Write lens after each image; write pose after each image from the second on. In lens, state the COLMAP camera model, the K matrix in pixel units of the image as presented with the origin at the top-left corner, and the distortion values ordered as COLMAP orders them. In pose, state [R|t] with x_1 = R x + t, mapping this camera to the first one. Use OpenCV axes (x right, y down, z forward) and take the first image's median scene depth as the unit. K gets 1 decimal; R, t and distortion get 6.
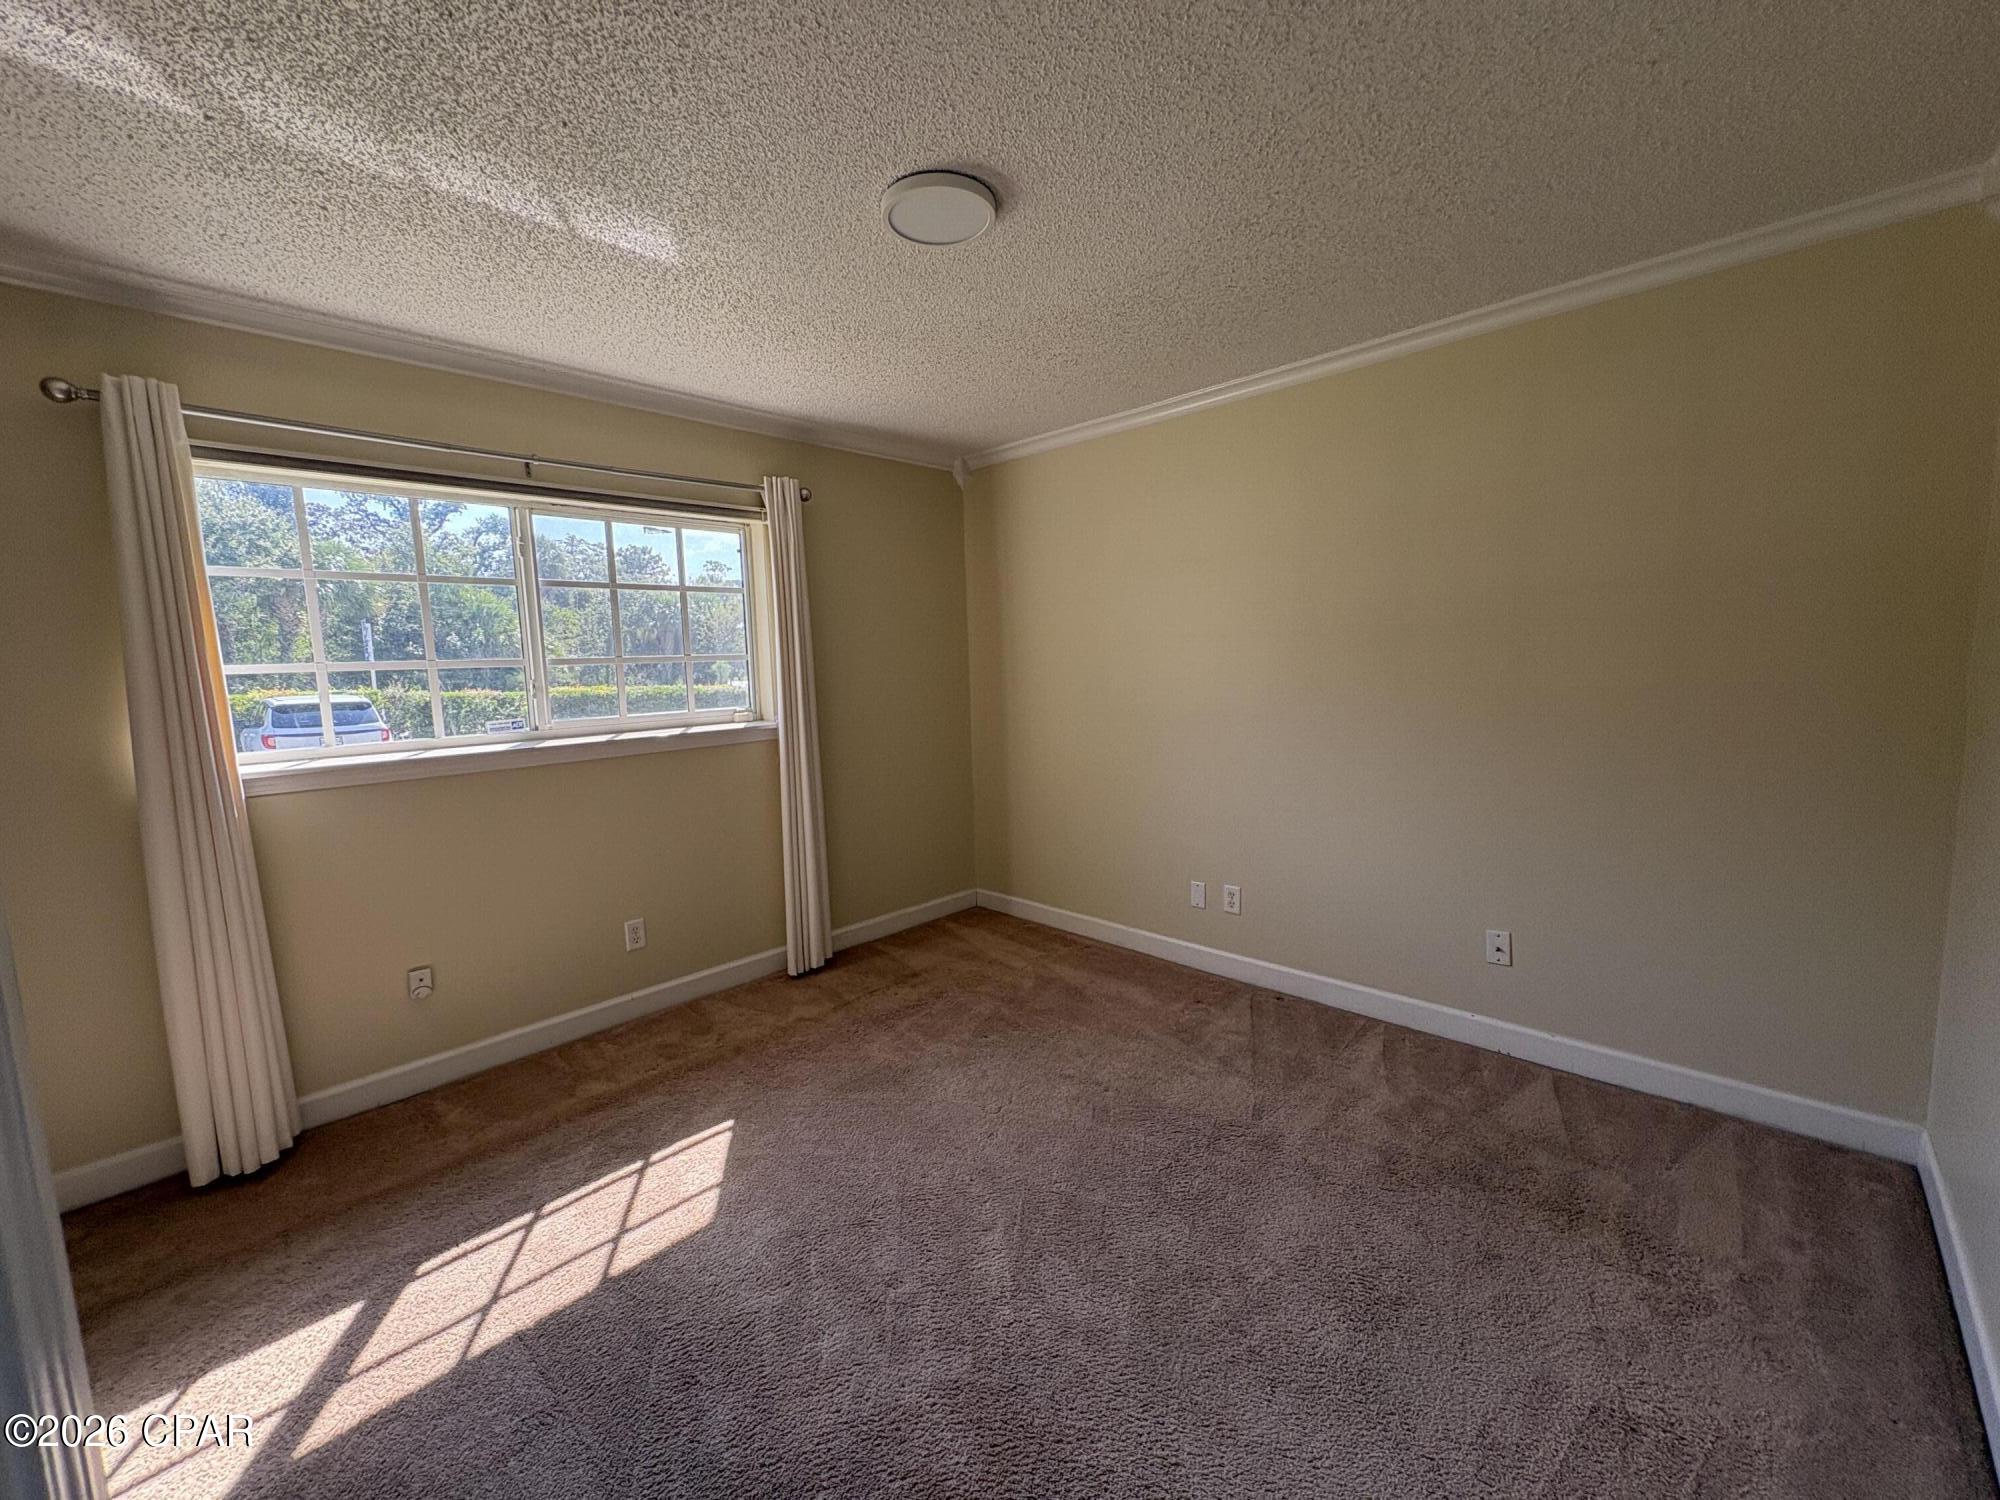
lens RADIAL K [[797.9, 0, 1003.2], [0, 797.9, 750.9], [0, 0, 1]] dist [0.002061, 0.000491]
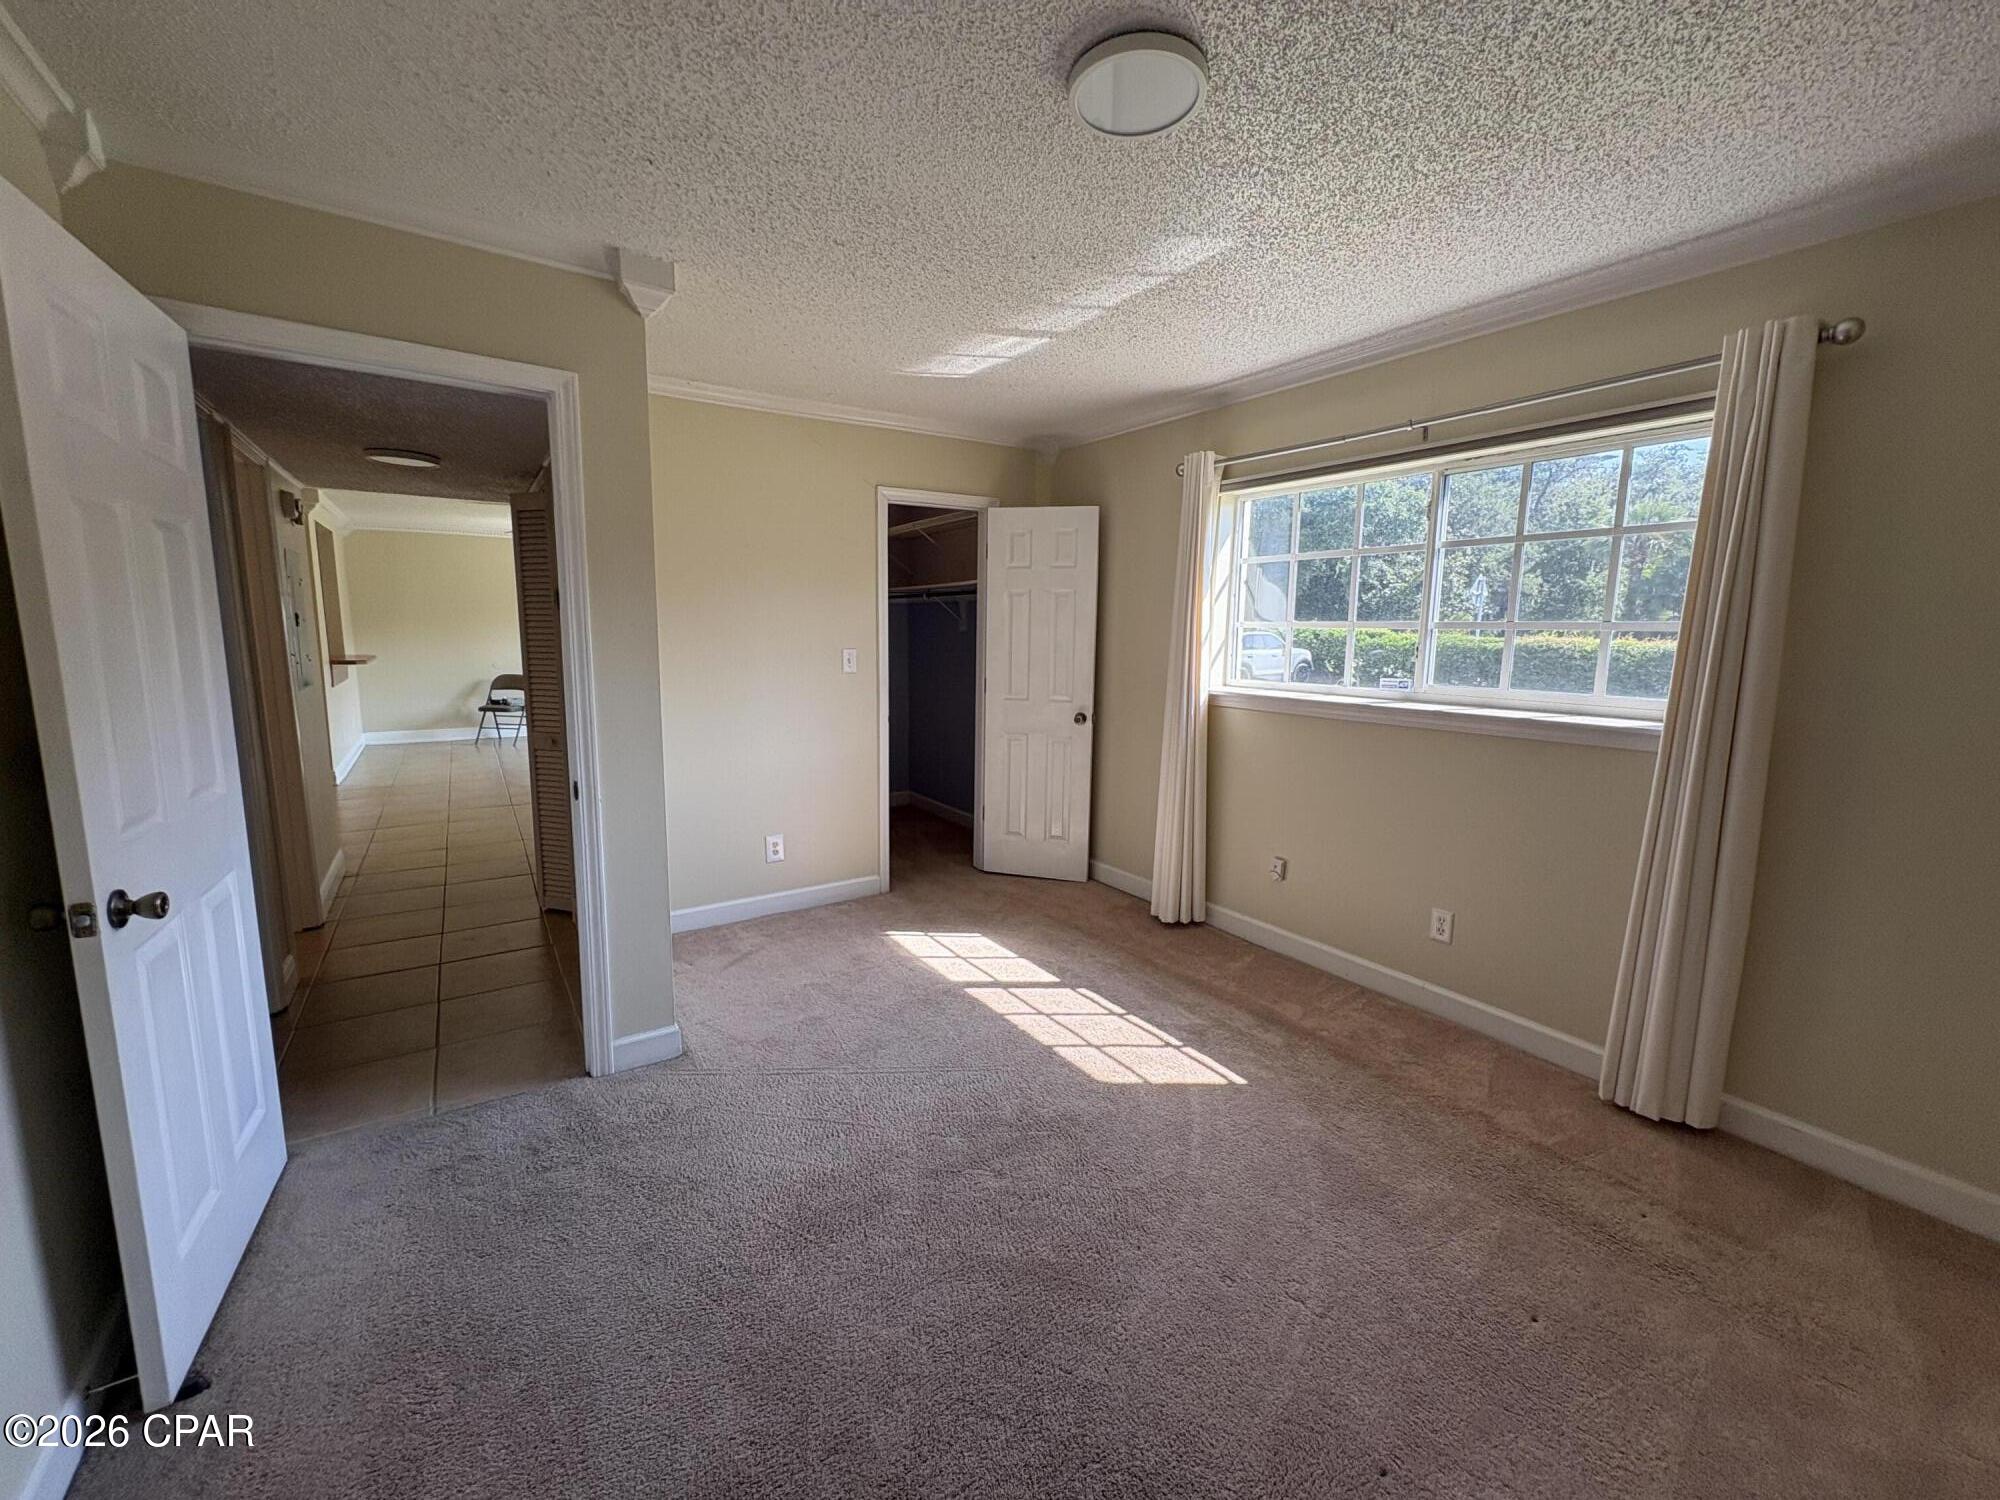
lens RADIAL K [[797.9, 0, 998.7], [0, 797.9, 745.3], [0, 0, 1]] dist [0.002061, 0.000491]
pose [[-0.202173, 0.165846, -0.965205, 0.579011], [-0.125492, 0.973046, 0.193479, -0.099725], [0.971276, 0.160242, -0.175911, 0.744298]]
